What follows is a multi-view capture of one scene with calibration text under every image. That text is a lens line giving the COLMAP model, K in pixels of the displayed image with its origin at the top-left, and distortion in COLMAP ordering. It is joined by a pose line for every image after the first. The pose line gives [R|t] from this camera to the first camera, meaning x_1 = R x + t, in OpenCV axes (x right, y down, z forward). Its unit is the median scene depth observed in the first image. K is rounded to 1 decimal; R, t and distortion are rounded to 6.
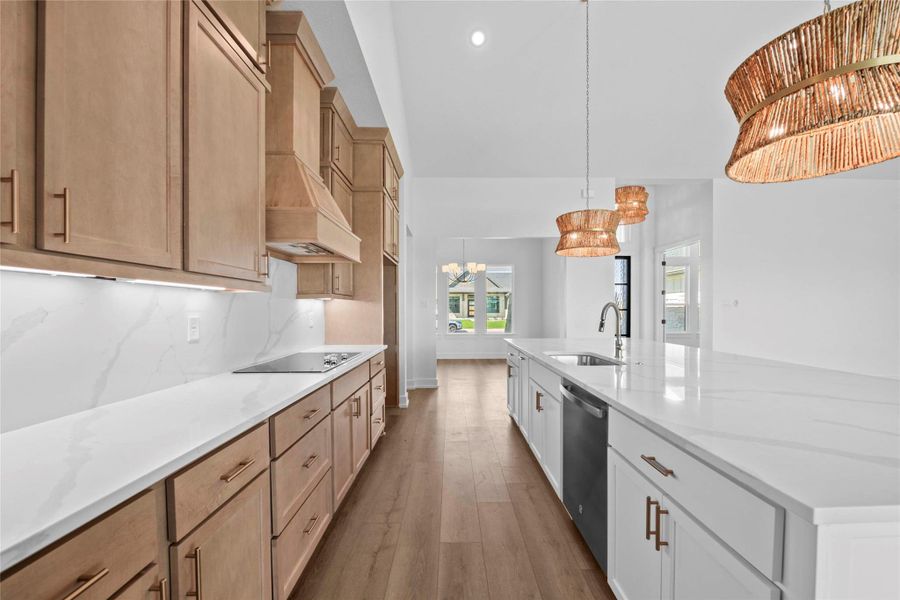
lens RADIAL K [[370.1, 0, 450.2], [0, 370.1, 311.6], [0, 0, 1]] dist [-0.011384, -0.000025]
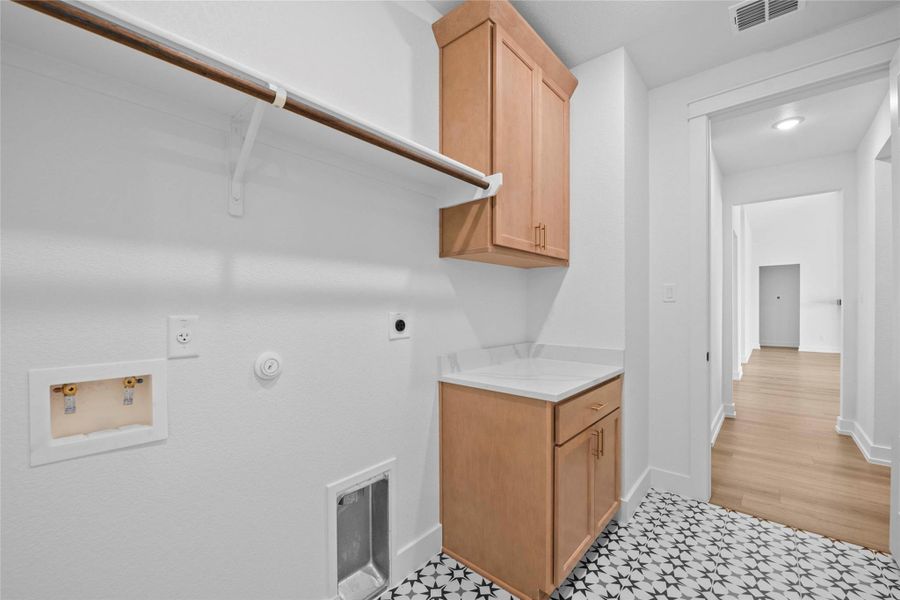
lens RADIAL K [[370.1, 0, 444.5], [0, 370.1, 302.8], [0, 0, 1]] dist [-0.011384, -0.000025]
pose [[0.742213, 0.004764, -0.670148, -0.023587], [-0.014579, 0.999853, -0.009040, 0.017284], [0.670006, 0.016480, 0.742173, -0.664446]]
